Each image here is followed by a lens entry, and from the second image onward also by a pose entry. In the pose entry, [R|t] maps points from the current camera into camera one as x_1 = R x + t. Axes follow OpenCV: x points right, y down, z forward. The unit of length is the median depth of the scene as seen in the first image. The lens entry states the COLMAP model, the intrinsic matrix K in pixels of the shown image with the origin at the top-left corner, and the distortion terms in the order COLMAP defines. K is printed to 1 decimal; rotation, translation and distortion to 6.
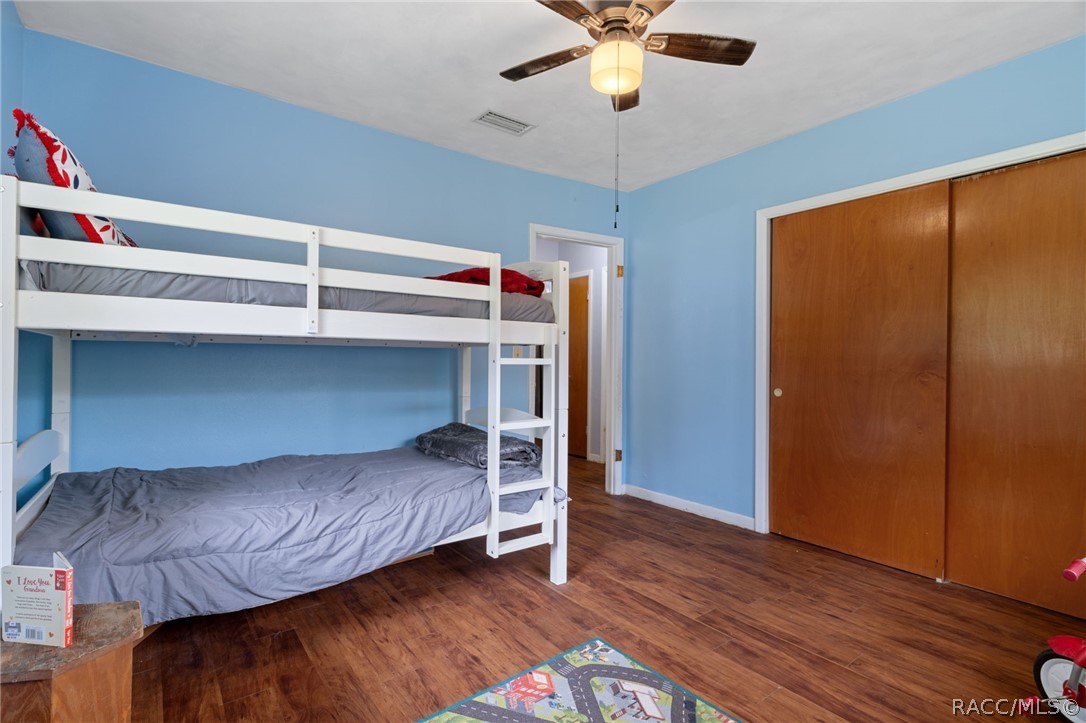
lens RADIAL K [[511.5, 0, 537.3], [0, 511.5, 357.8], [0, 0, 1]] dist [-0.002985, -0.000960]
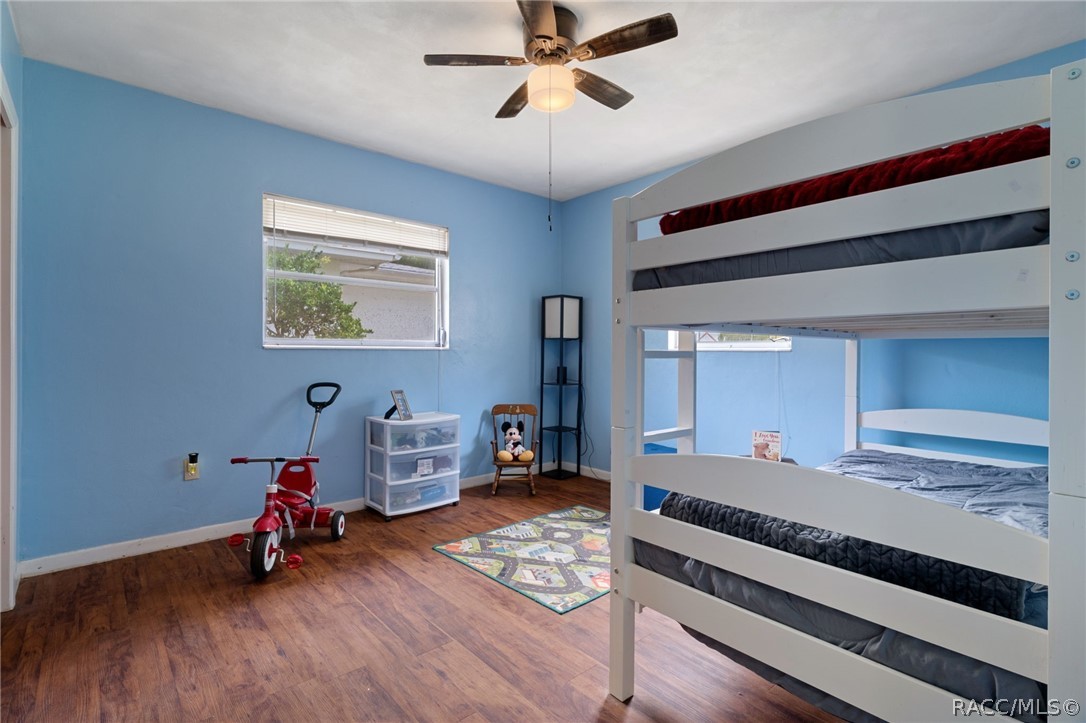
lens RADIAL K [[518.1, 0, 543.5], [0, 518.1, 356.1], [0, 0, 1]] dist [0.004197, -0.001873]
pose [[-0.996533, -0.013395, -0.082108, 0.257596], [-0.013351, 0.999910, -0.001079, 0.016874], [0.082115, 0.000021, -0.996623, 2.128835]]
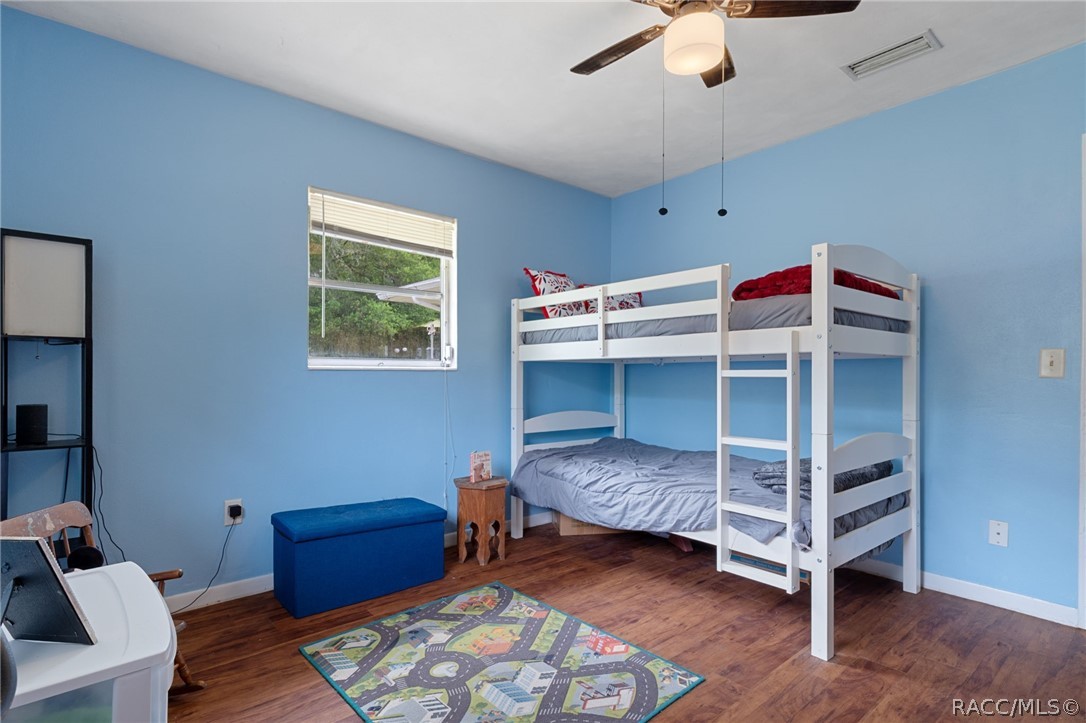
lens RADIAL K [[539.6, 0, 533.4], [0, 539.6, 378.2], [0, 0, 1]] dist [0.006597, -0.000063]
pose [[0.057967, -0.001355, -0.998318, 1.087079], [0.006314, 0.999980, -0.000991, 0.016557], [0.998299, -0.006246, 0.057975, 0.664314]]
